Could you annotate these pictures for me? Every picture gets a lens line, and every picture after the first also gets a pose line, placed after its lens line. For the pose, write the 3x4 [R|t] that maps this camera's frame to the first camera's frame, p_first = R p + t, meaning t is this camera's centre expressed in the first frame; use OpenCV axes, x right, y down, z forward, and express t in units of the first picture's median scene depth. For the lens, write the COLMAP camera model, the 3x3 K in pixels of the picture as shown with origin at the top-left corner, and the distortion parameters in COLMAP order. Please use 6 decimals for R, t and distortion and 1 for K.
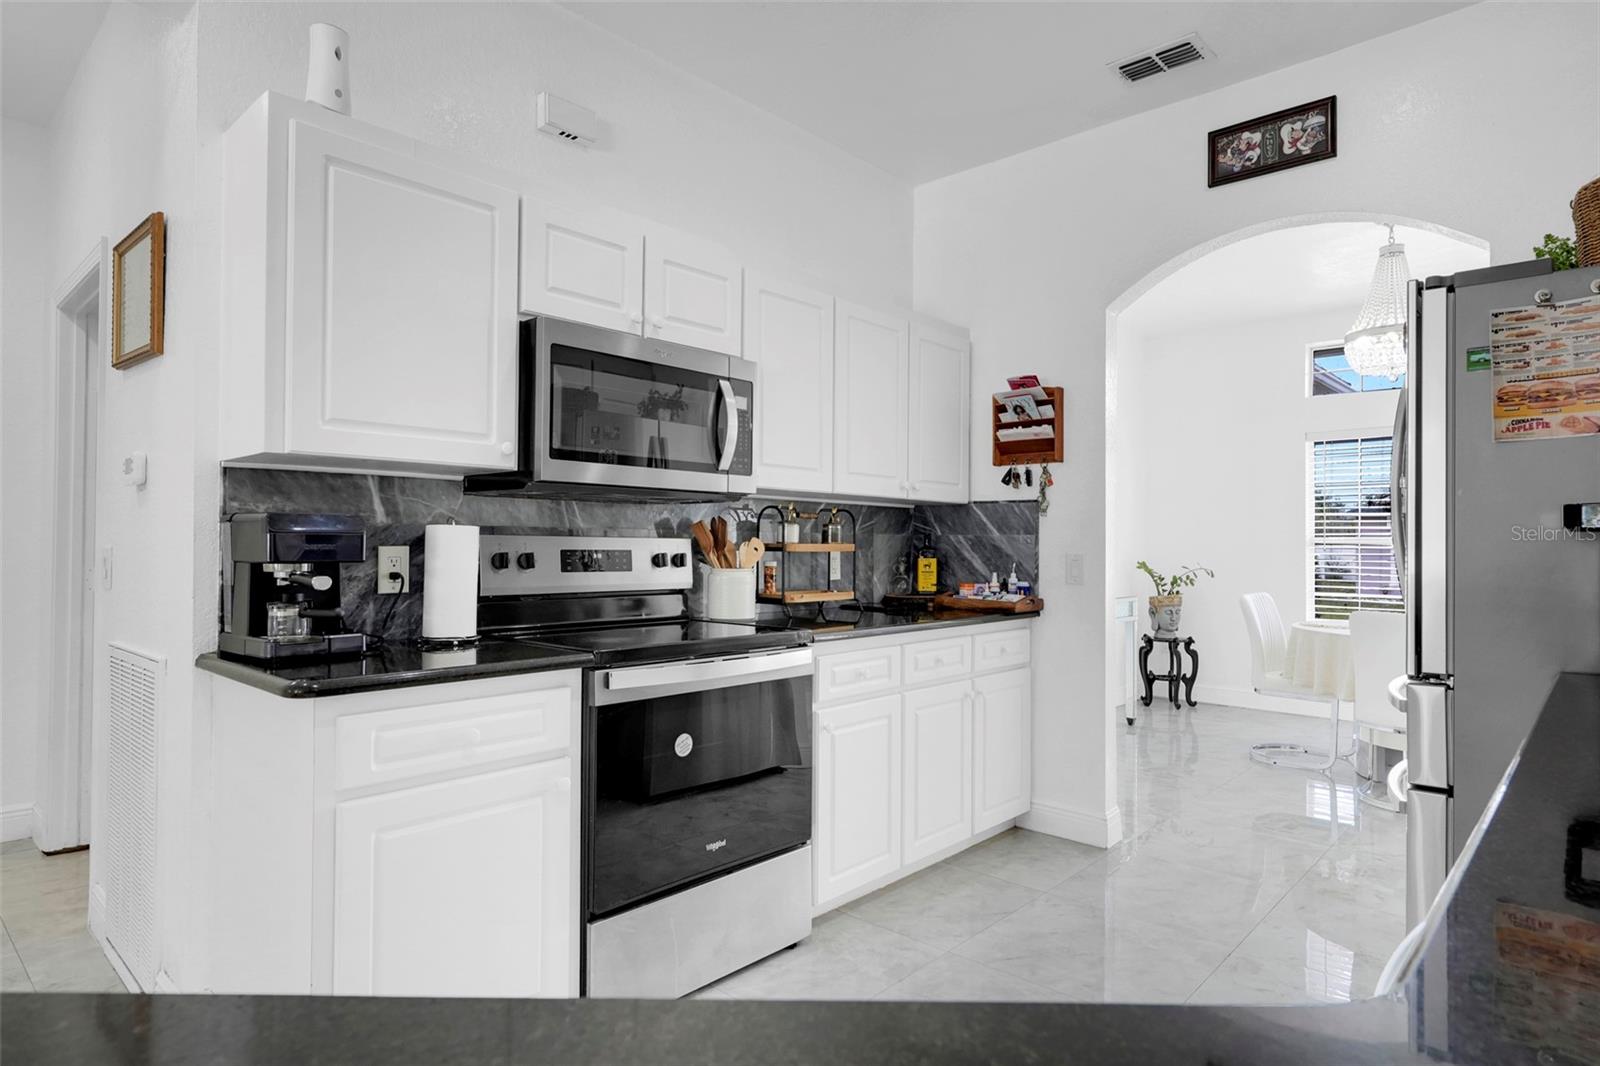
lens RADIAL K [[880.9, 0, 807.3], [0, 880.9, 534.9], [0, 0, 1]] dist [0.003750, -0.000387]
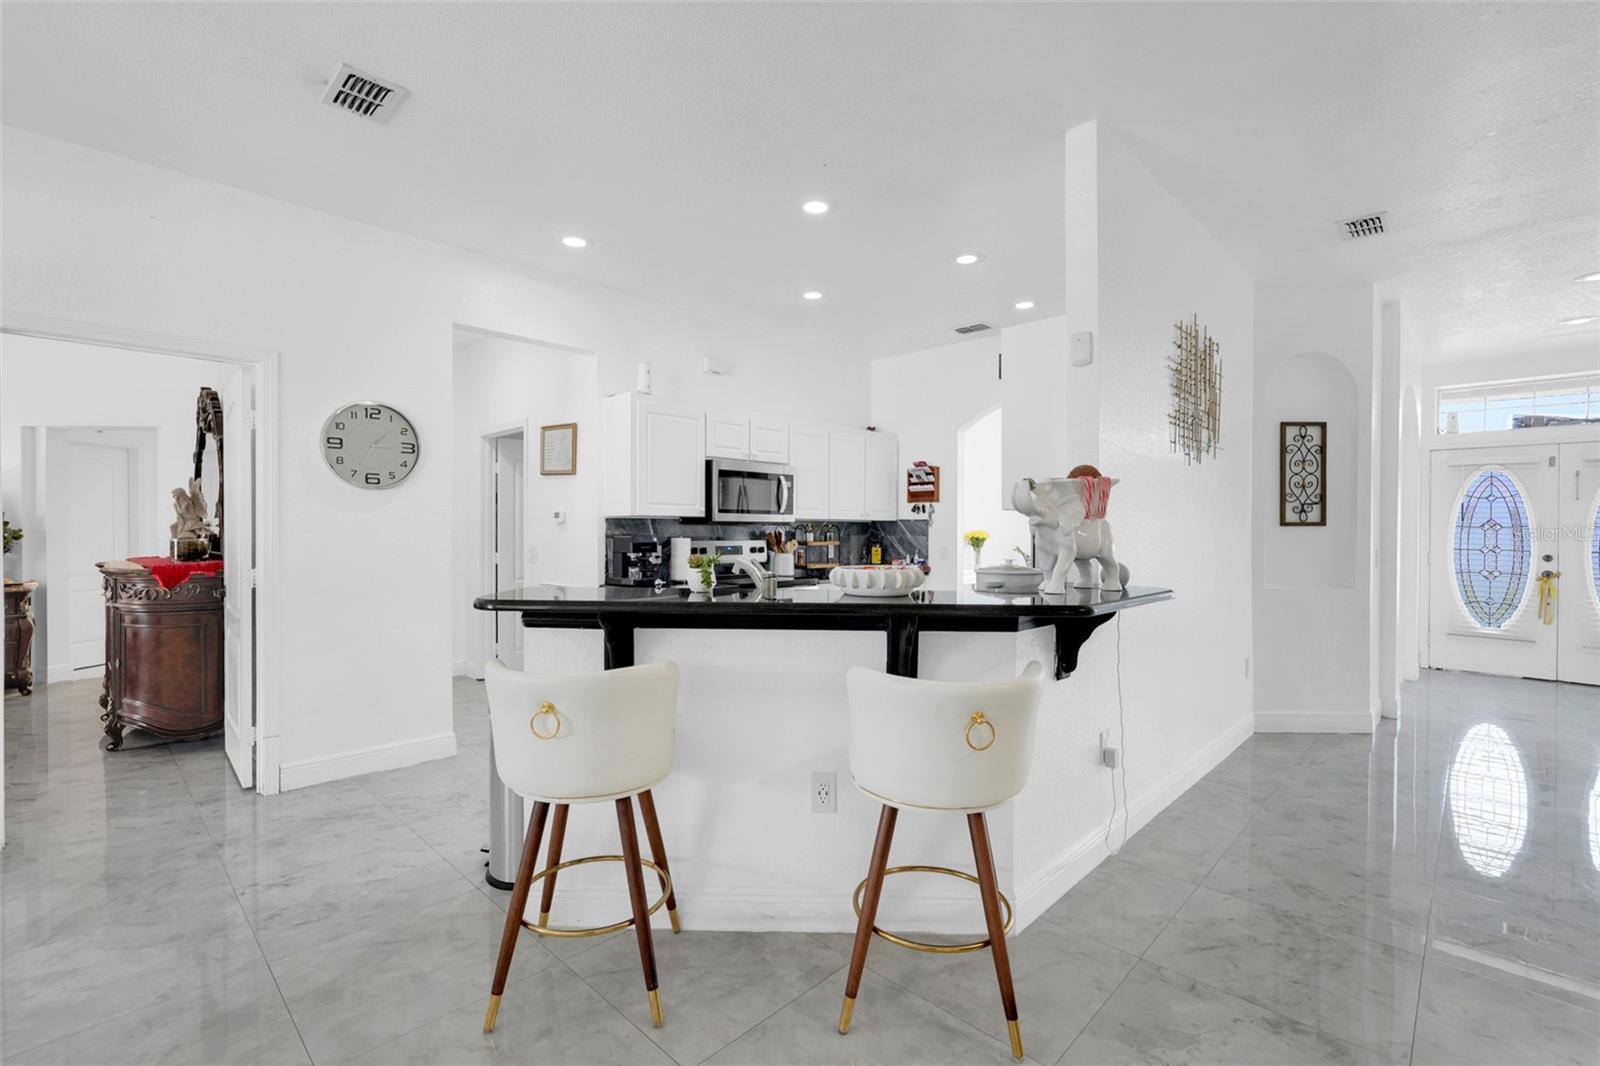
lens RADIAL K [[733.3, 0, 773.8], [0, 733.3, 558.1], [0, 0, 1]] dist [-0.010425, 0.004453]
pose [[0.997434, -0.002336, -0.071555, 0.022353], [0.005960, 0.998708, 0.050473, -0.041311], [0.071344, -0.050770, 0.996159, -0.819735]]
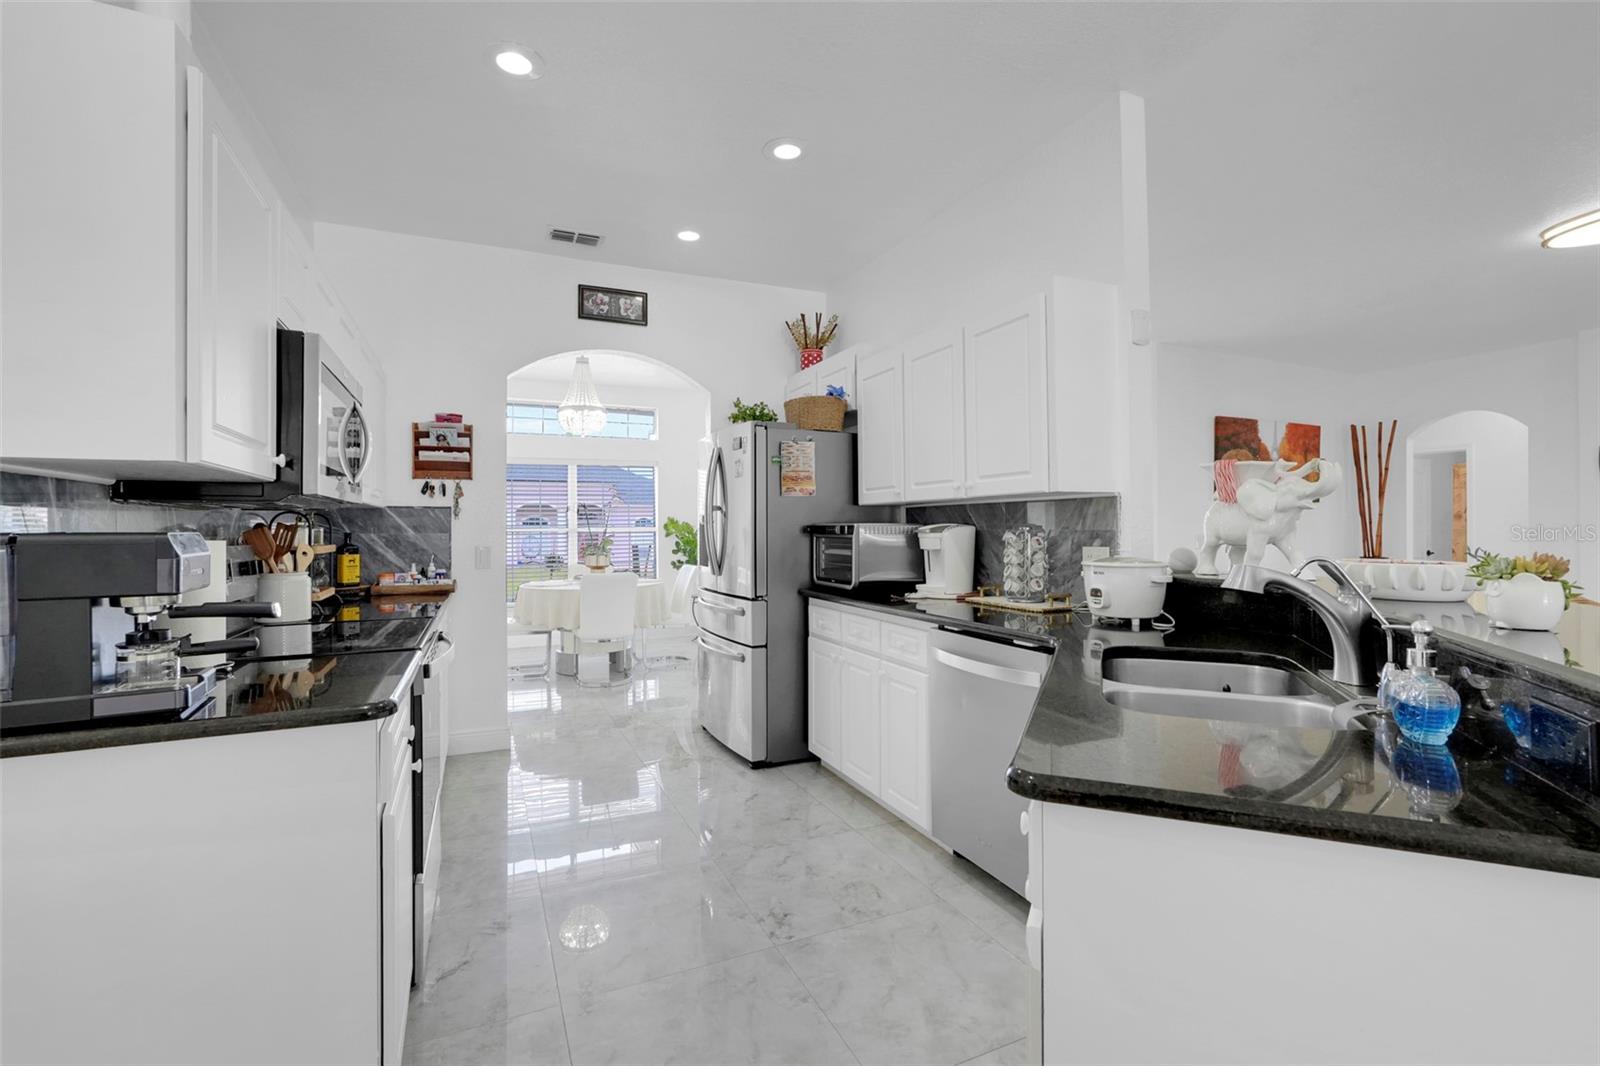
lens RADIAL K [[733.3, 0, 770.1], [0, 733.3, 524.6], [0, 0, 1]] dist [-0.010425, 0.004453]
pose [[0.419026, -0.004586, 0.907963, -0.576184], [-0.001816, 0.999981, 0.005889, -0.022008], [-0.907973, -0.004117, 0.419009, 0.108461]]
